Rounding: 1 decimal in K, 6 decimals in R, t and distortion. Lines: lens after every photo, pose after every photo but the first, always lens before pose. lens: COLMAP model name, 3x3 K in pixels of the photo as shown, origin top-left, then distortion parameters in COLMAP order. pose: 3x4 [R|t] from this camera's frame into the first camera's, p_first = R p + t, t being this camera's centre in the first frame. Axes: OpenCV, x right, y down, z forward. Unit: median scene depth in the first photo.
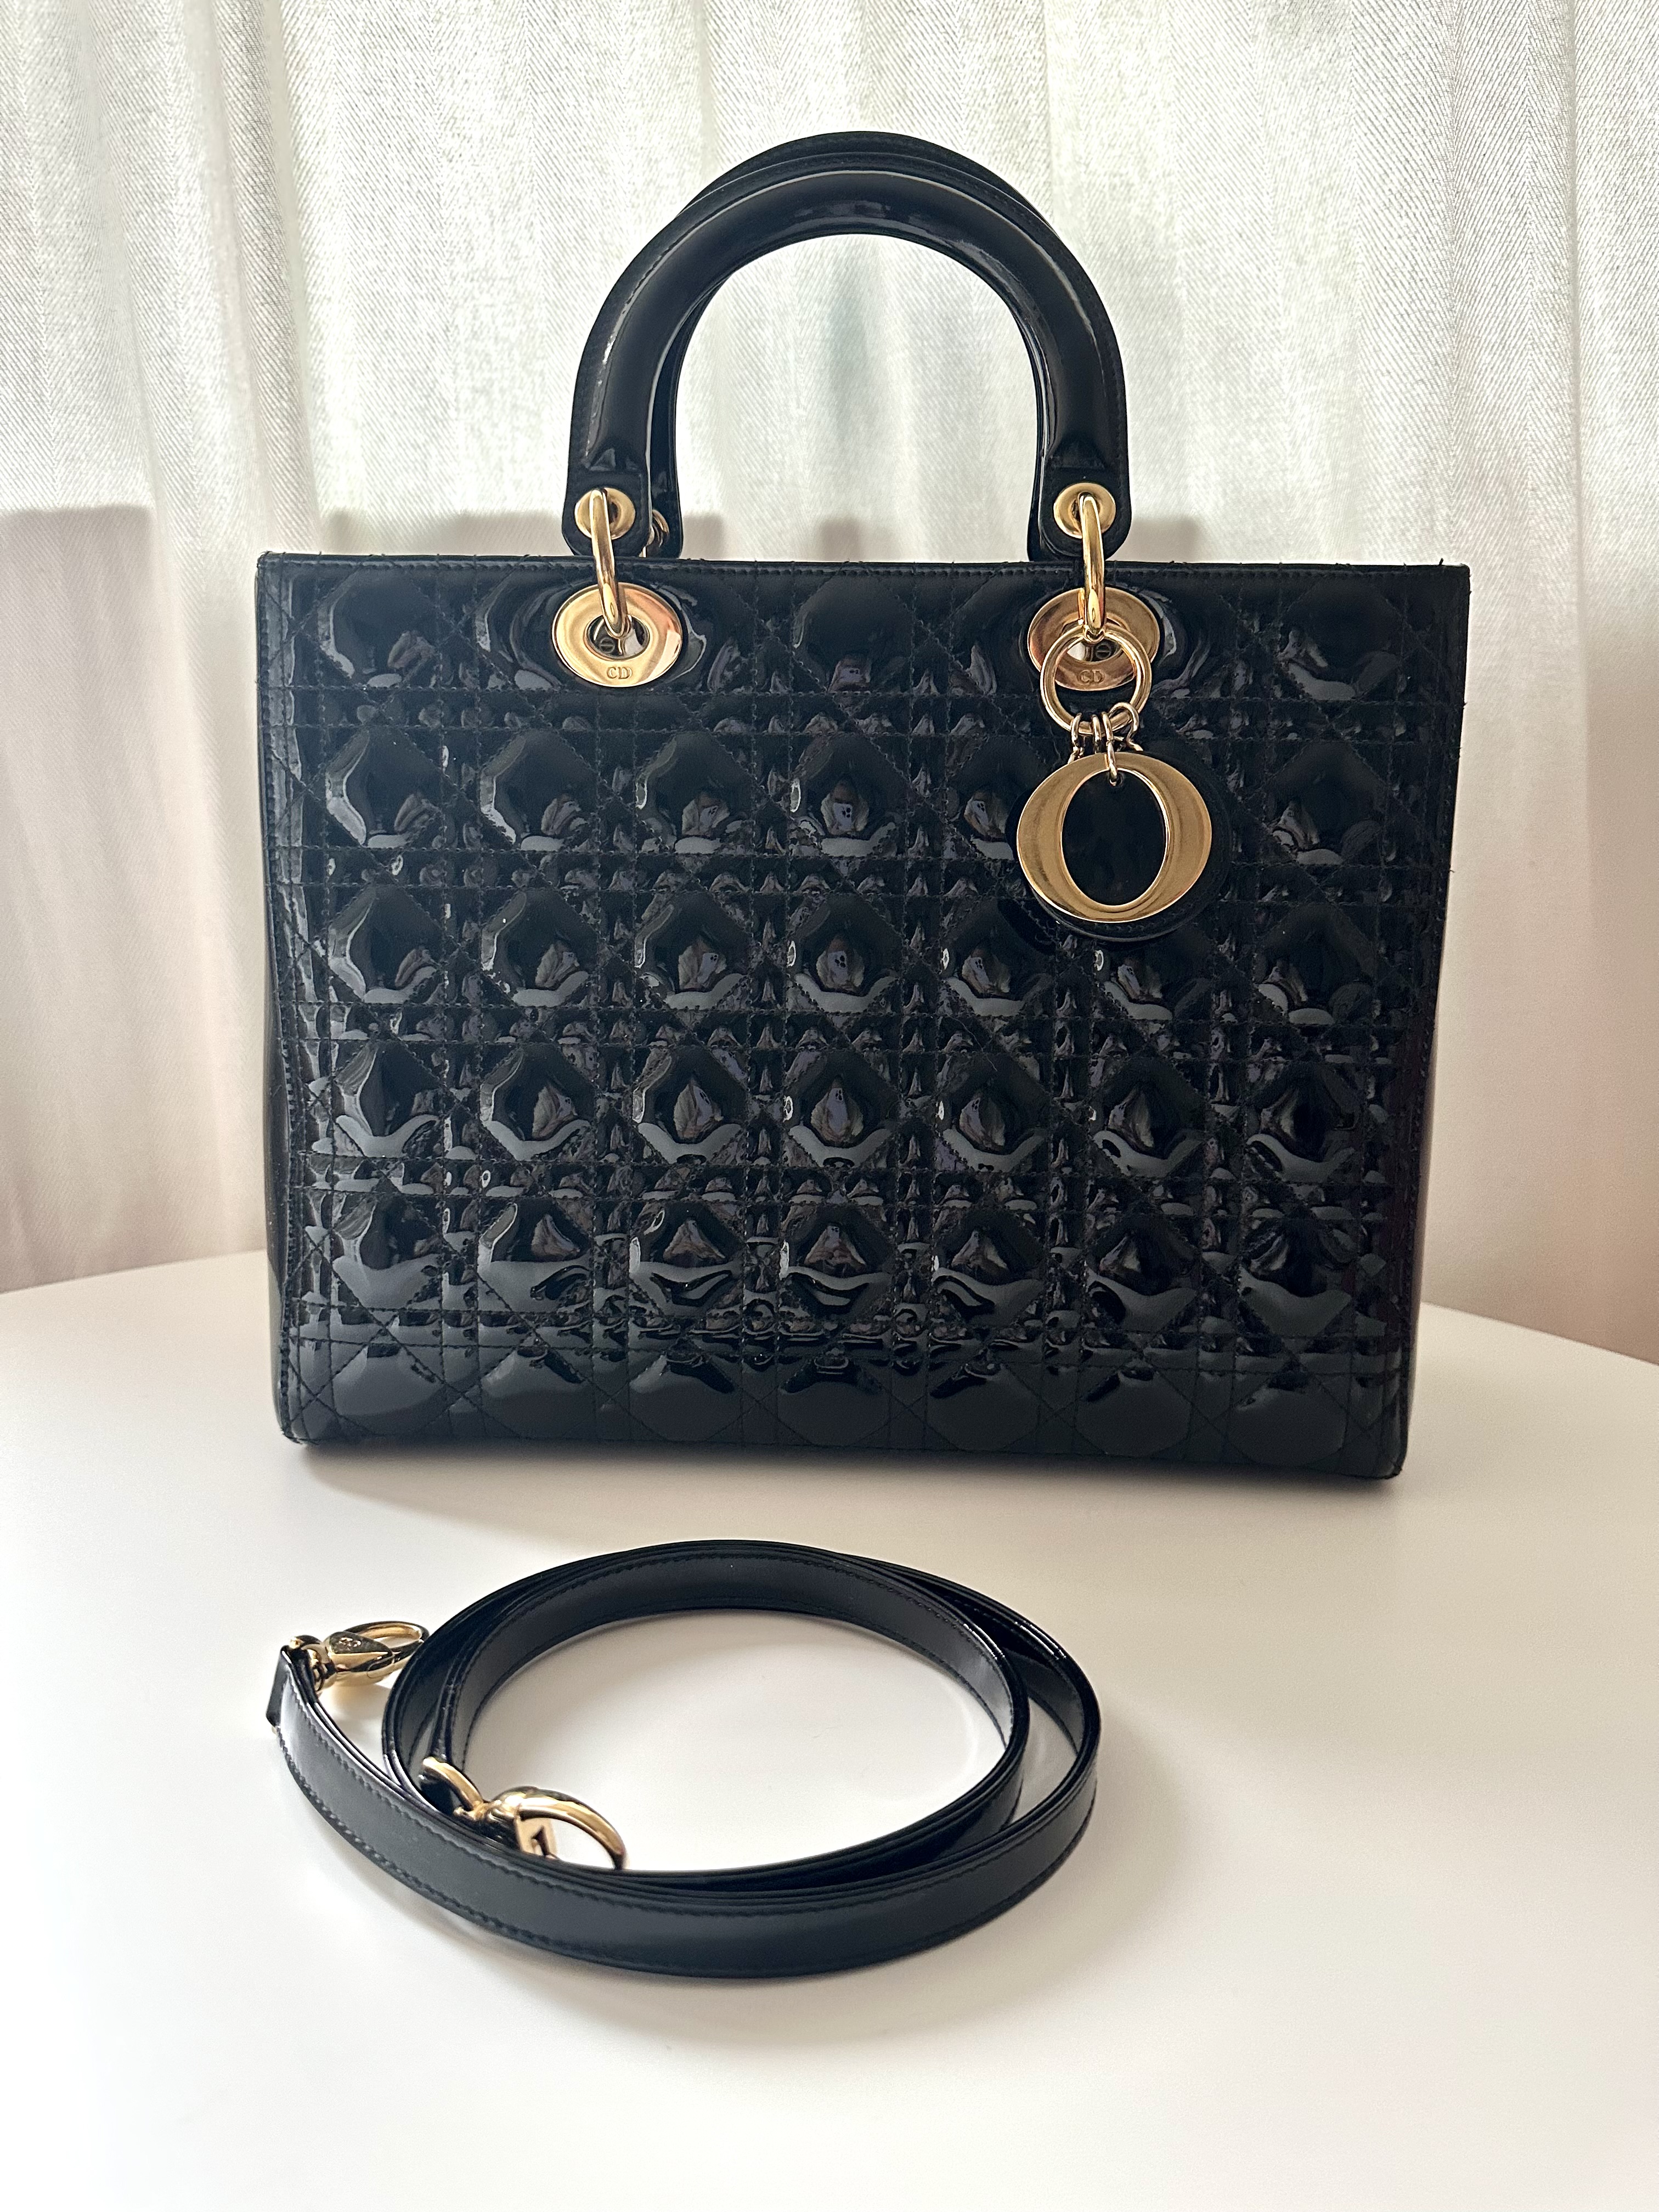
lens RADIAL K [[1580.4, 0, 829.5], [0, 1580.4, 1106.0], [0, 0, 1]] dist [0.110379, -0.073575]
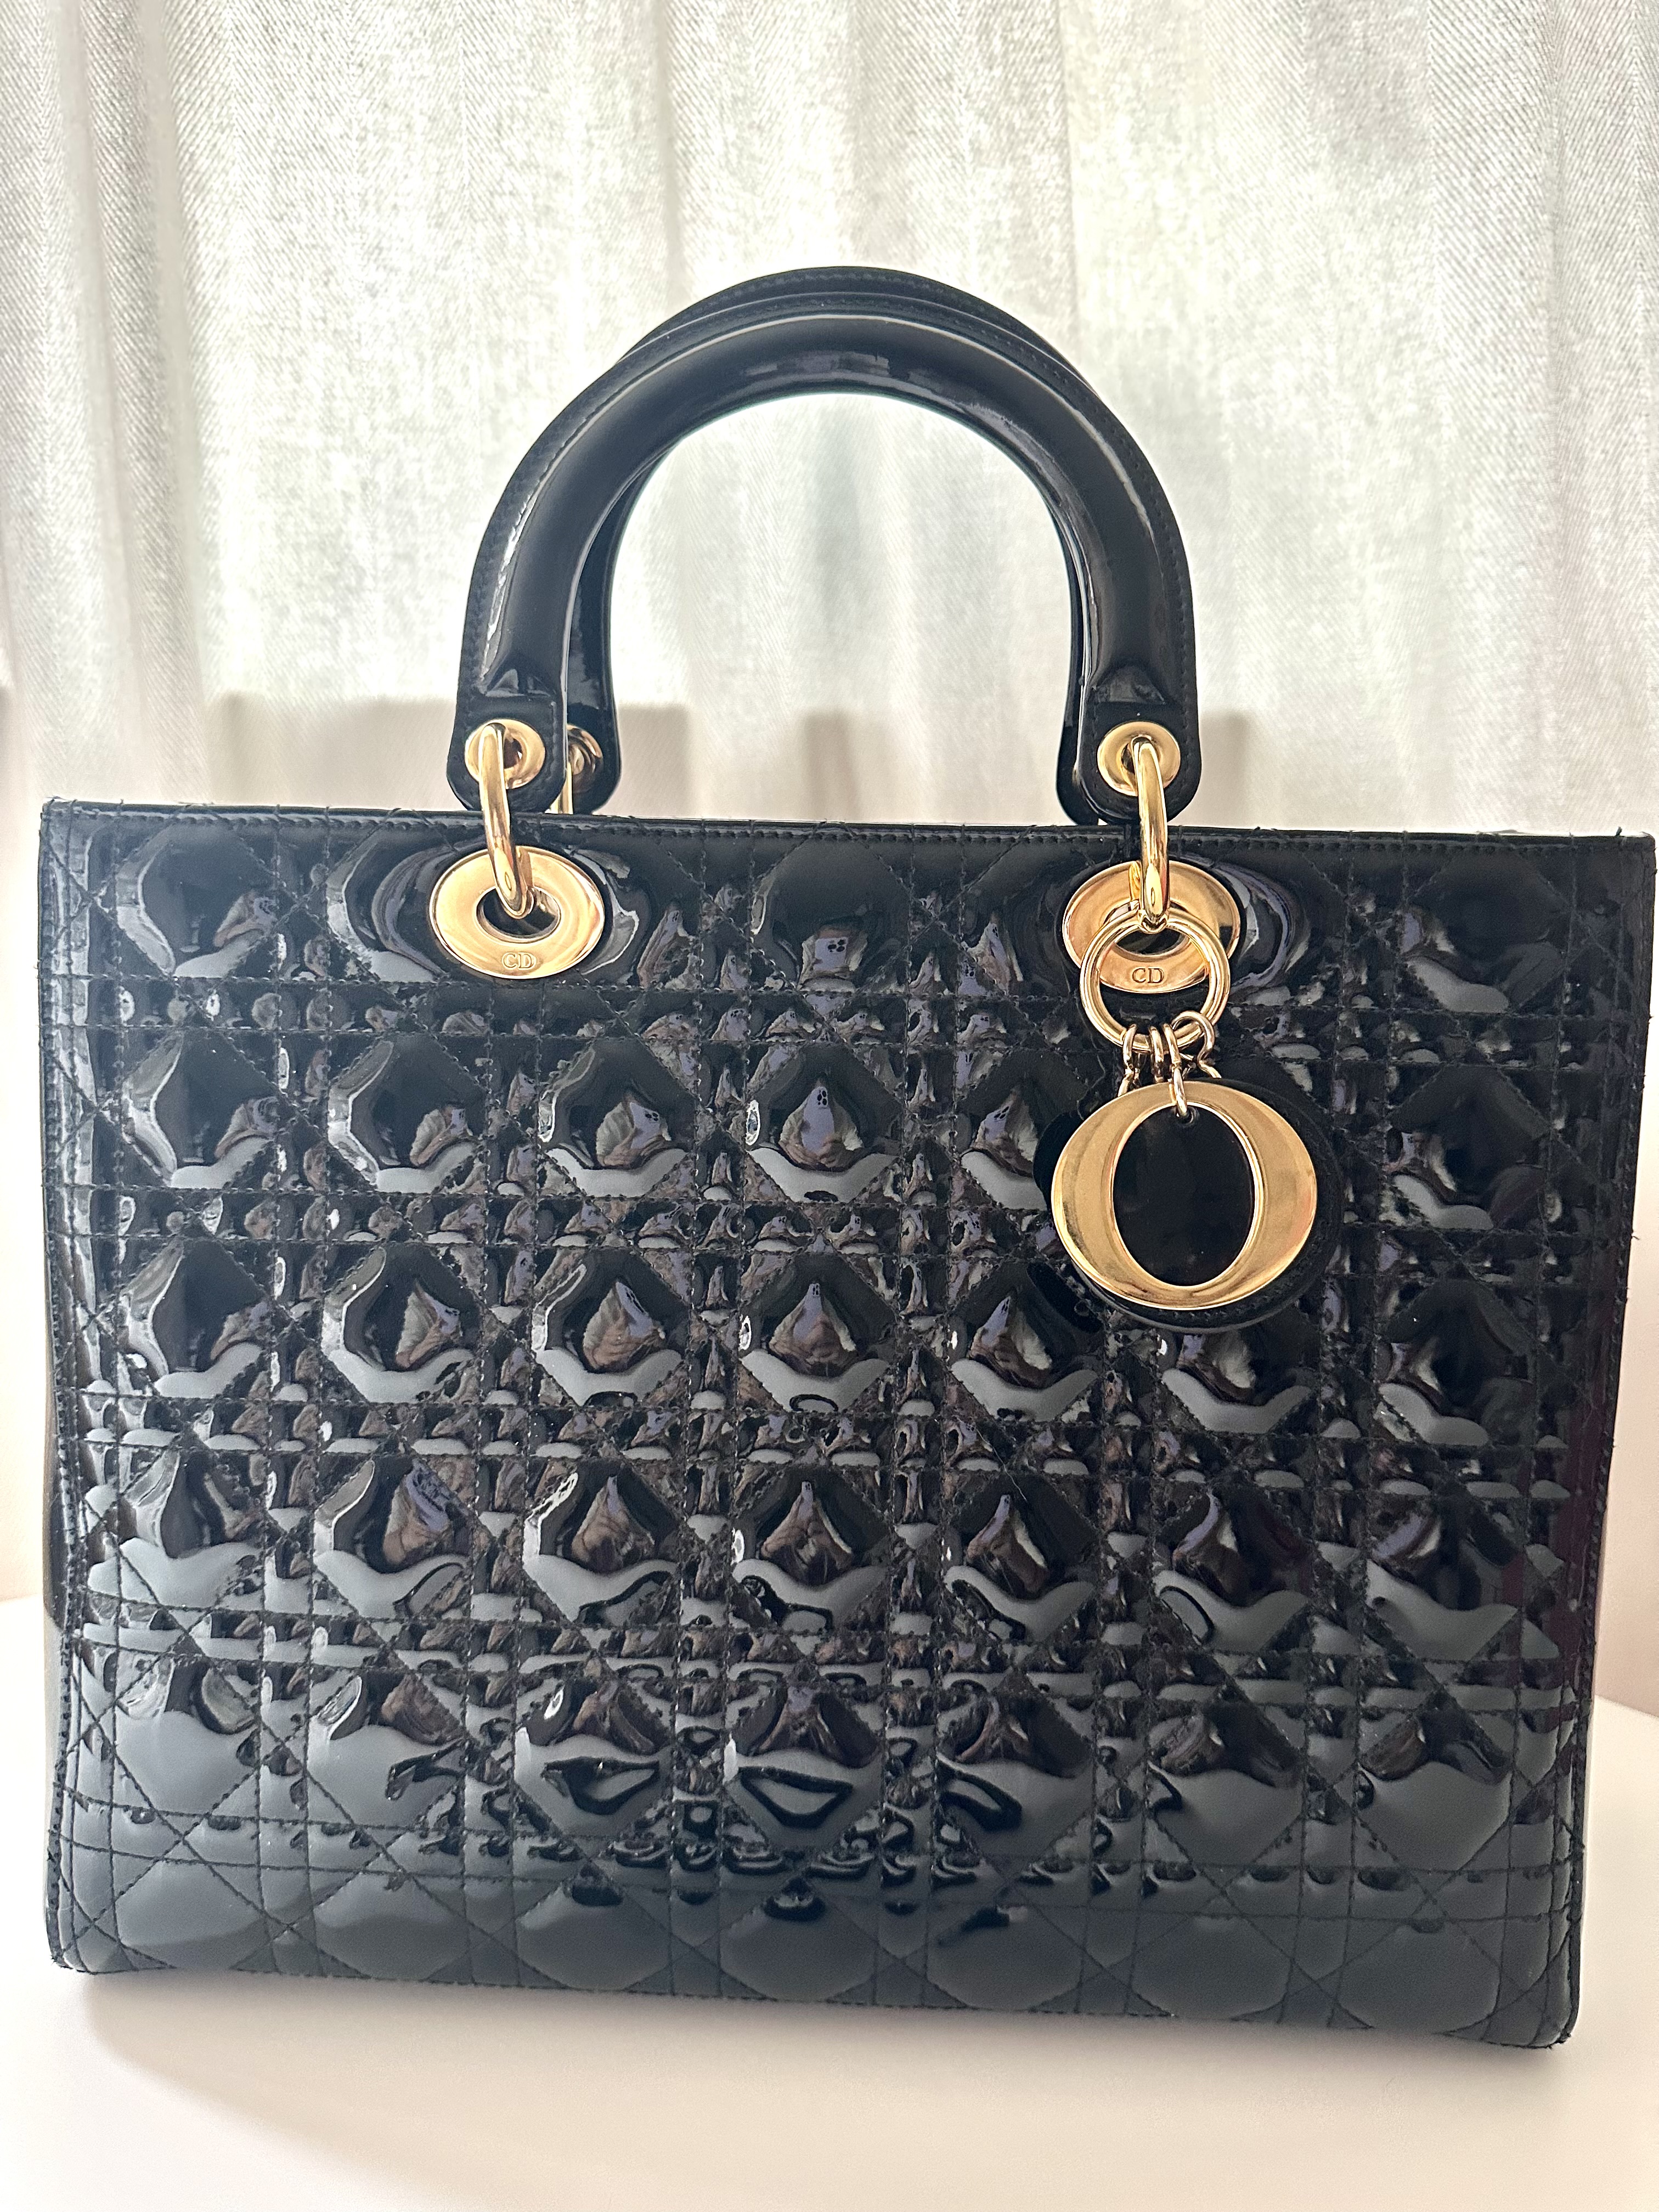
lens RADIAL K [[1524.9, 0, 829.5], [0, 1524.9, 1106.0], [0, 0, 1]] dist [0.099913, -0.078615]
pose [[0.999961, 0.008836, 0.000446, 0.014037], [-0.008808, 0.999021, -0.043344, -0.168637], [-0.000829, 0.043339, 0.999060, 0.275964]]
